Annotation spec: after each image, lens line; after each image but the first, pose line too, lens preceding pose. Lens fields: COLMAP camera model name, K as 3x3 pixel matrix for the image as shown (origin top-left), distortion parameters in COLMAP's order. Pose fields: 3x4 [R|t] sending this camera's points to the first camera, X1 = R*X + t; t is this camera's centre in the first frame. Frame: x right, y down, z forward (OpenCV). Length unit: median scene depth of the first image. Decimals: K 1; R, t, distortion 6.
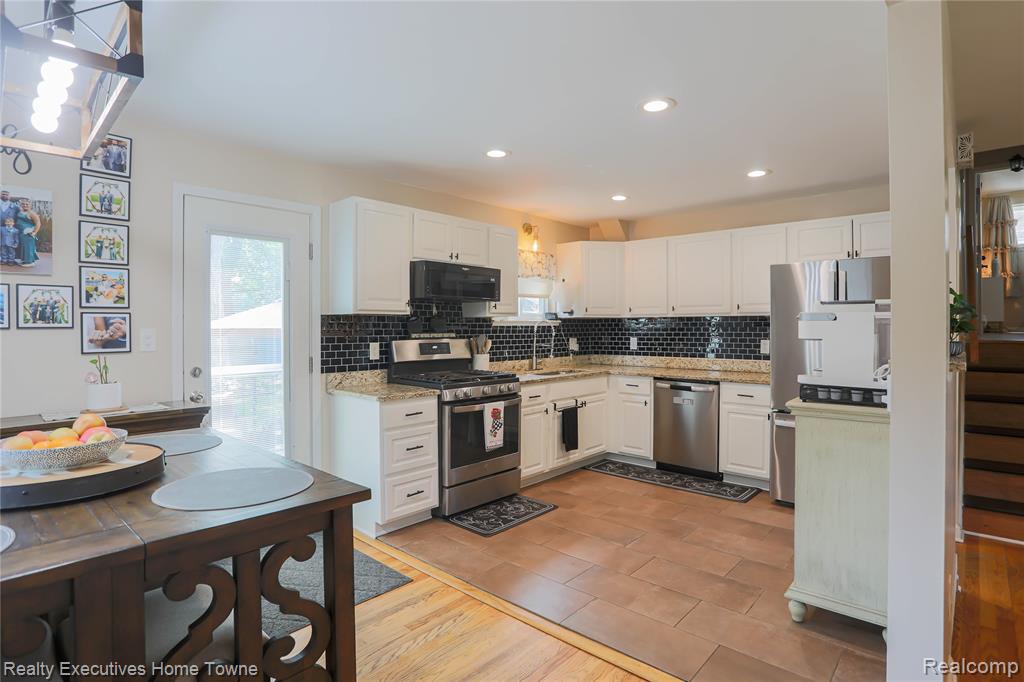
lens RADIAL K [[526.3, 0, 515.1], [0, 526.3, 328.0], [0, 0, 1]] dist [-0.082237, 0.039697]
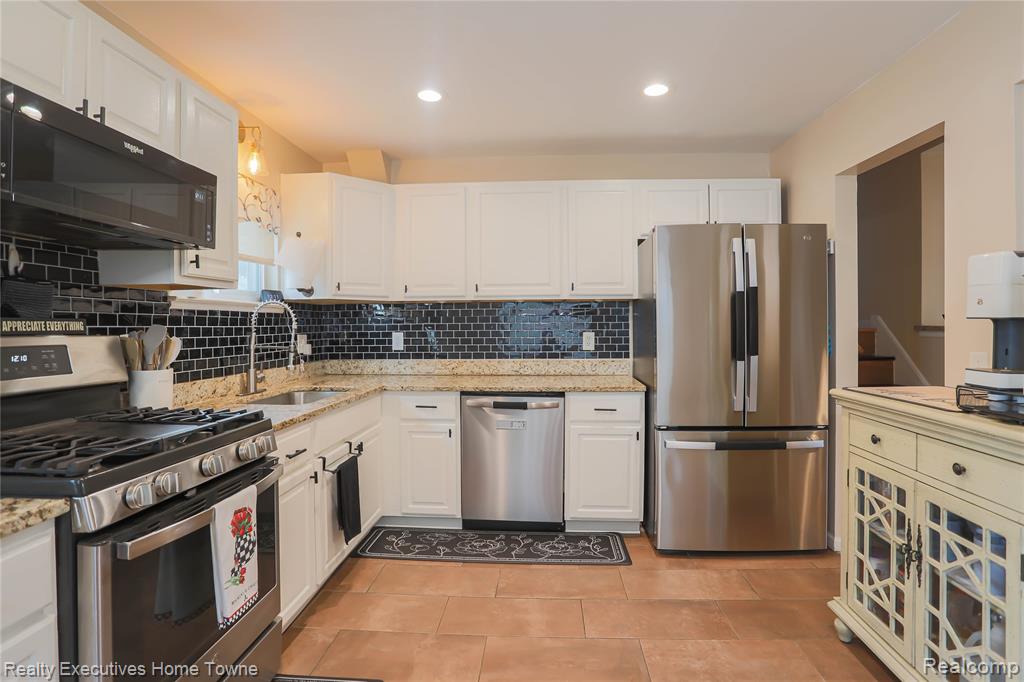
lens RADIAL K [[526.3, 0, 515.1], [0, 526.3, 328.0], [0, 0, 1]] dist [-0.082237, 0.039697]
pose [[0.779590, -0.005097, 0.626270, -0.095655], [0.005922, 0.999982, 0.000767, 0.016135], [-0.626262, 0.003111, 0.779606, 0.475930]]
